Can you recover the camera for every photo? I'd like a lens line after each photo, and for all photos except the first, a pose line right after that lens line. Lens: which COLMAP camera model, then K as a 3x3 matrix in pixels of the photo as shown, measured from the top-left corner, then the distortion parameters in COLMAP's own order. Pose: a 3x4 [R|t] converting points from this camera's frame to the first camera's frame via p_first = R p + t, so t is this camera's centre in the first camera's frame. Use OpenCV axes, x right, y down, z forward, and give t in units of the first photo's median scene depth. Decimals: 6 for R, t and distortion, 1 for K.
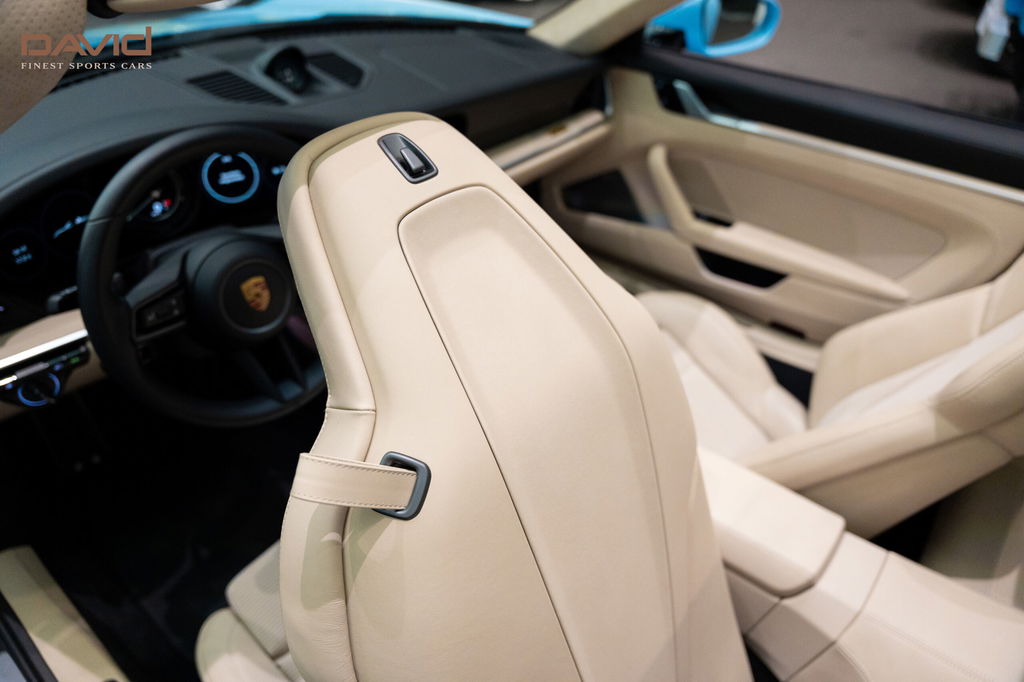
lens RADIAL K [[687.6, 0, 509.6], [0, 687.6, 342.6], [0, 0, 1]] dist [-0.002576, -0.013072]
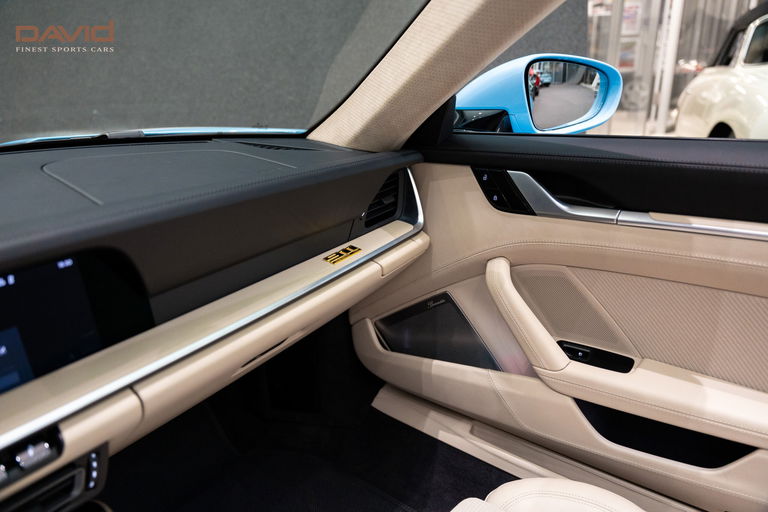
lens RADIAL K [[515.7, 0, 383.9], [0, 515.7, 256.2], [0, 0, 1]] dist [-0.002576, -0.013072]
pose [[0.994637, -0.102713, 0.012150, 0.095356], [0.102191, 0.957807, -0.268631, -0.160489], [0.015954, 0.268432, 0.963167, 0.494701]]
